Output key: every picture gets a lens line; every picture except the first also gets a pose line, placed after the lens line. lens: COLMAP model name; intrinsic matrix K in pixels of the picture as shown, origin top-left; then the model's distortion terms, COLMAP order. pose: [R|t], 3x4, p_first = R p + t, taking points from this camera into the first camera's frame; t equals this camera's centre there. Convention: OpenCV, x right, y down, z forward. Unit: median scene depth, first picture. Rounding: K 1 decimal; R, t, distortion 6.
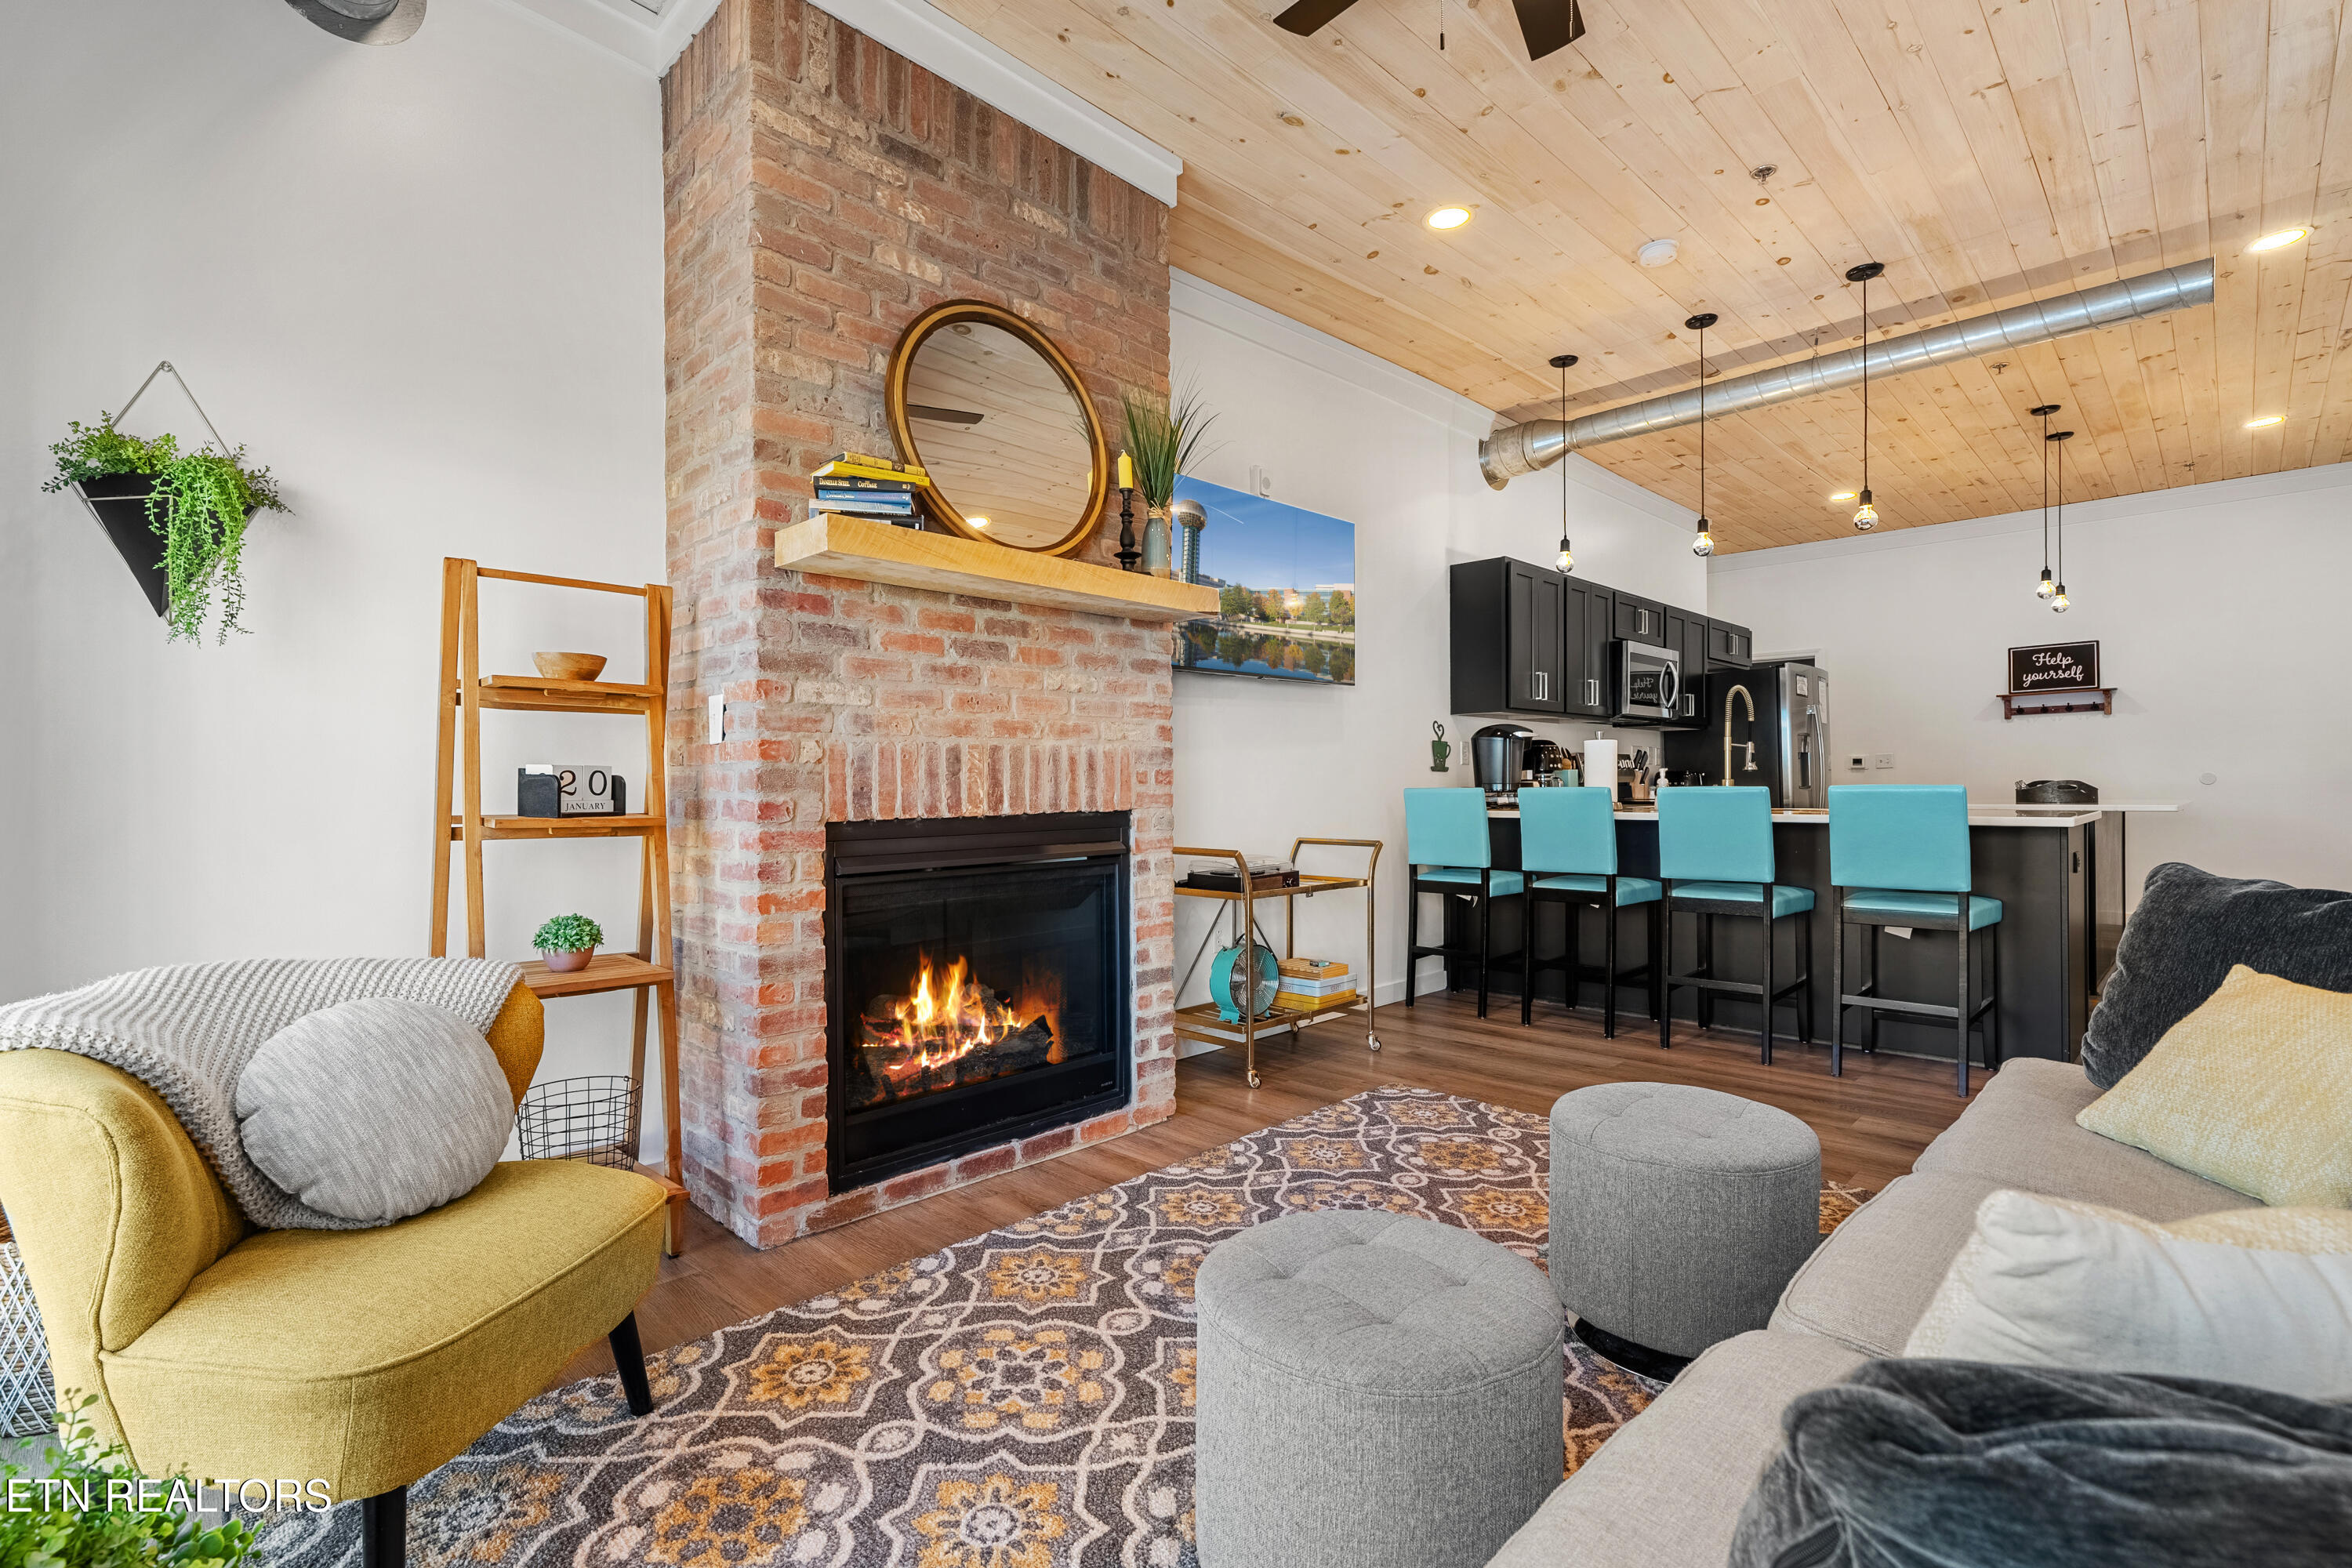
lens RADIAL K [[1086.2, 0, 1158.2], [0, 1086.2, 793.6], [0, 0, 1]] dist [-0.001929, 0.001037]
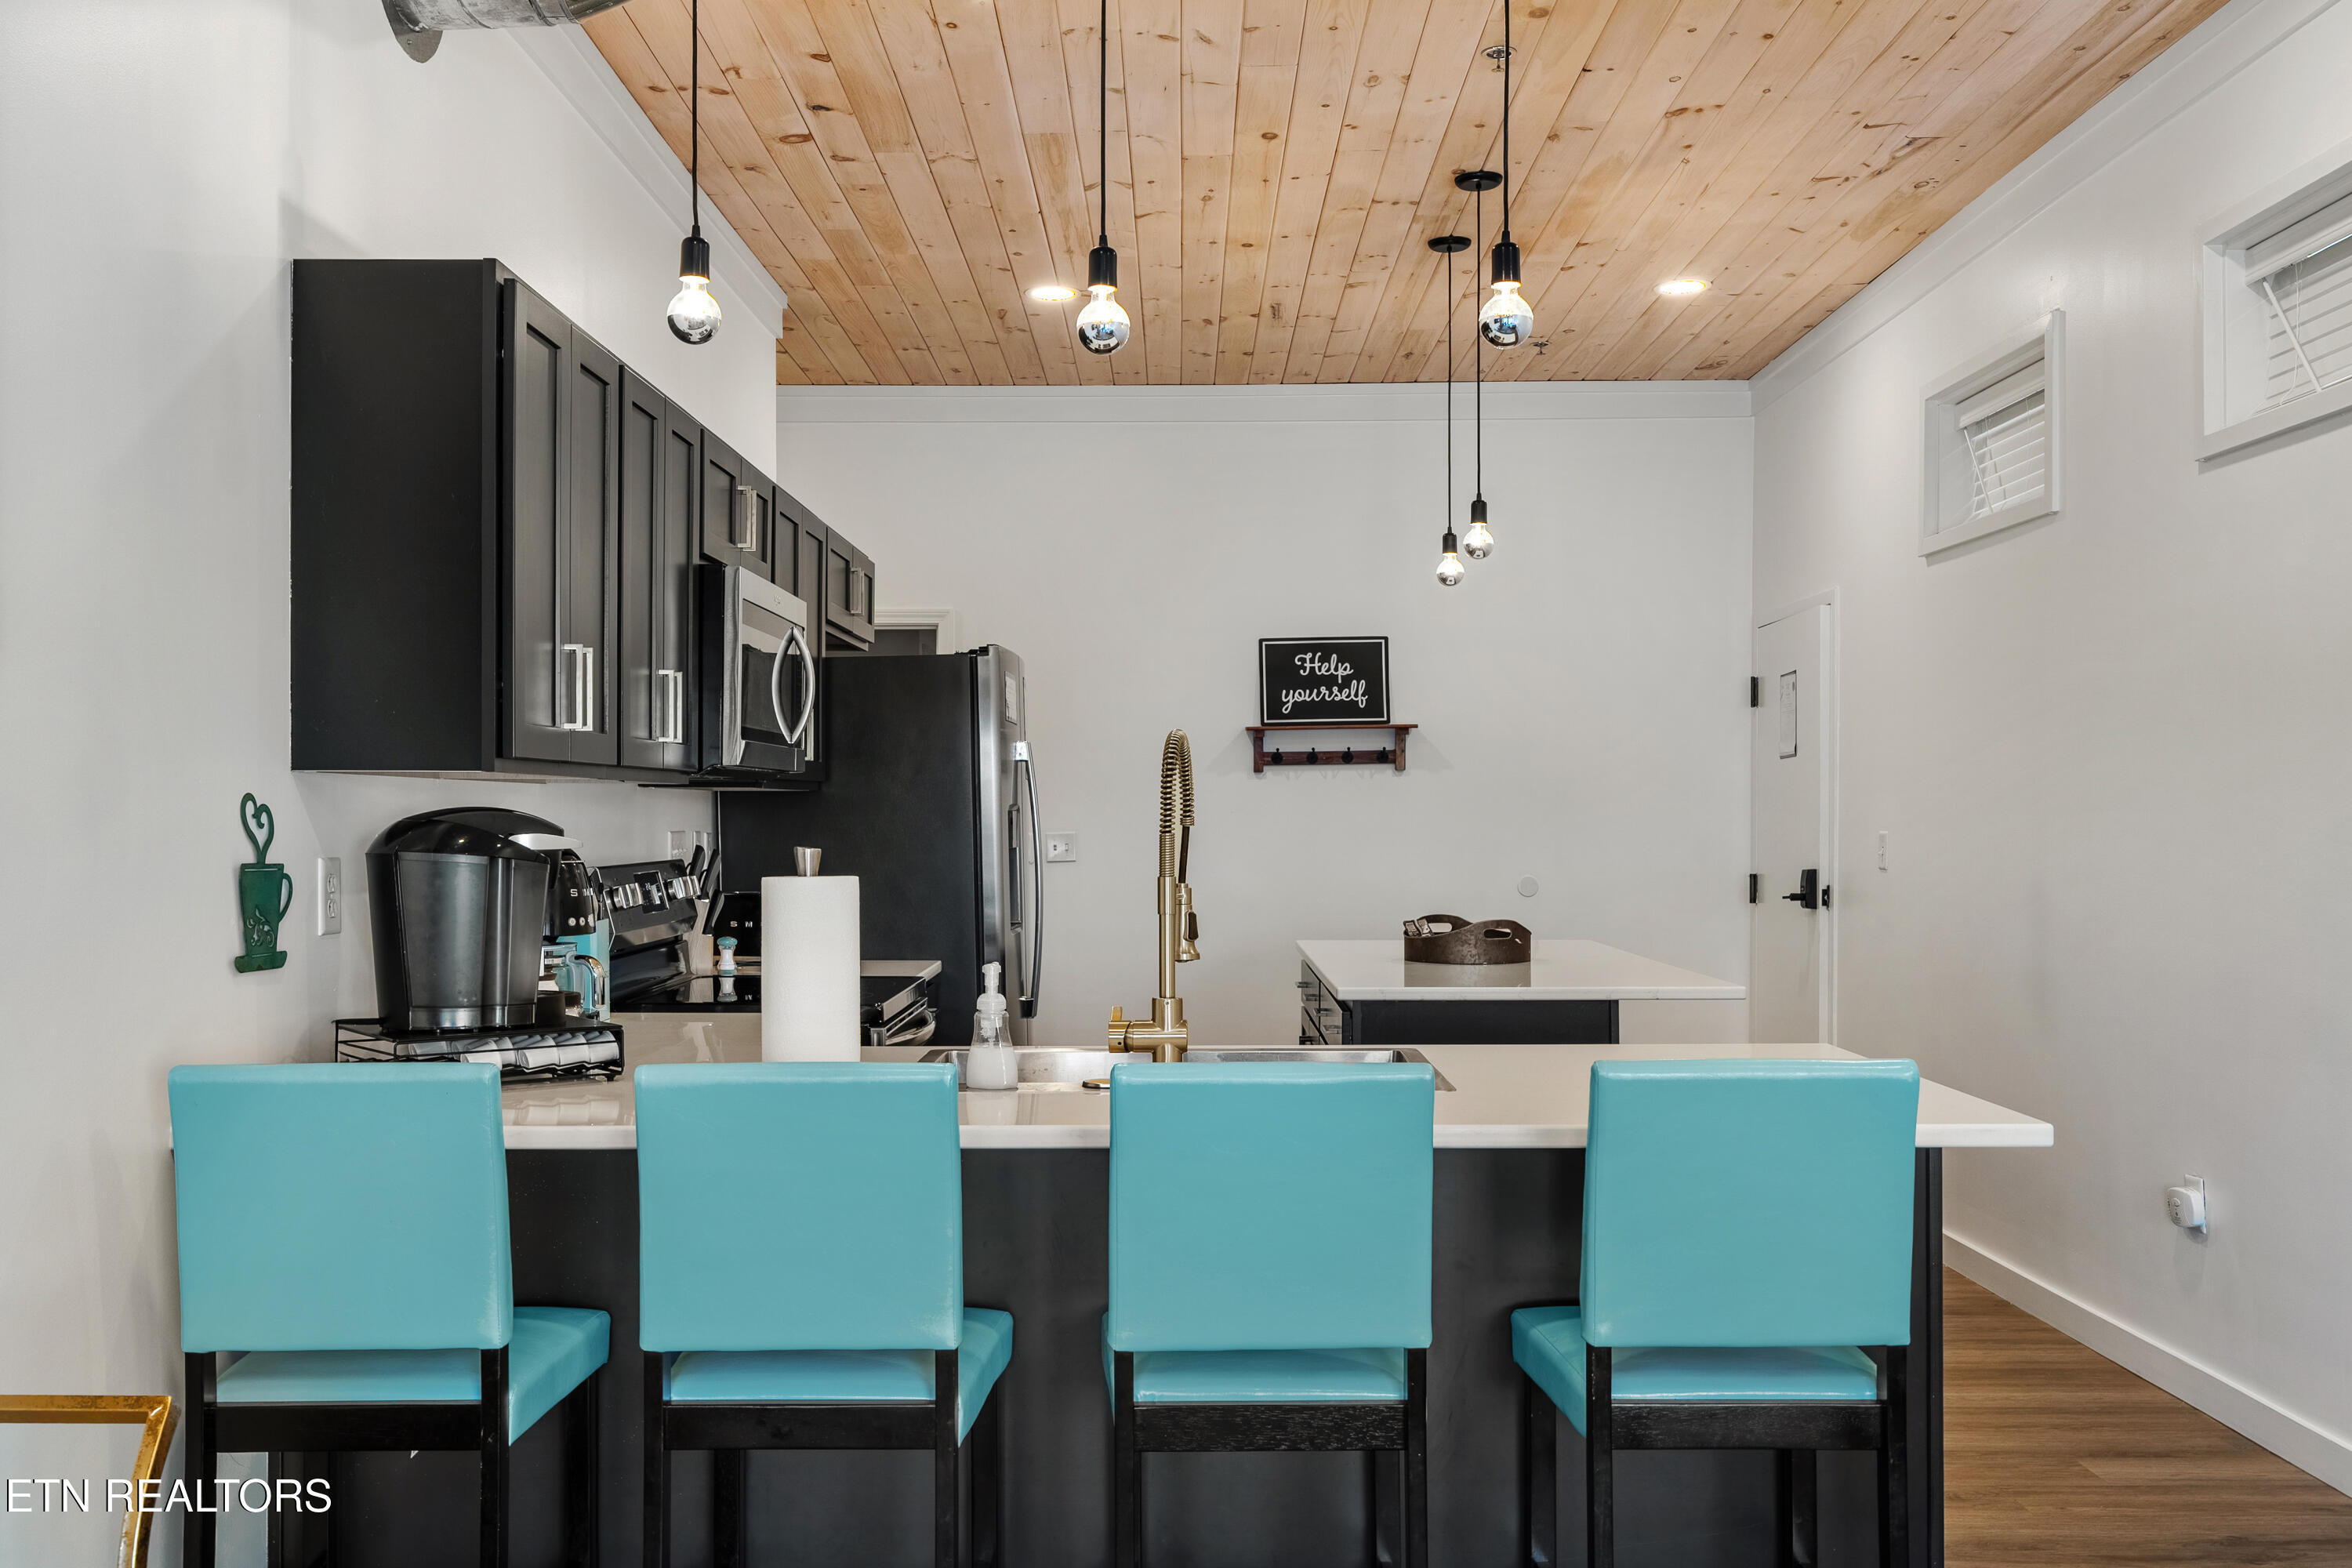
lens RADIAL K [[2115.3, 0, 1167.1], [0, 2115.3, 807.7], [0, 0, 1]] dist [0.014273, 0.010428]
pose [[0.709535, 0.008540, 0.704619, 0.032153], [0.000067, 0.999926, -0.012187, -0.052930], [-0.704671, 0.008694, 0.709481, 0.407469]]
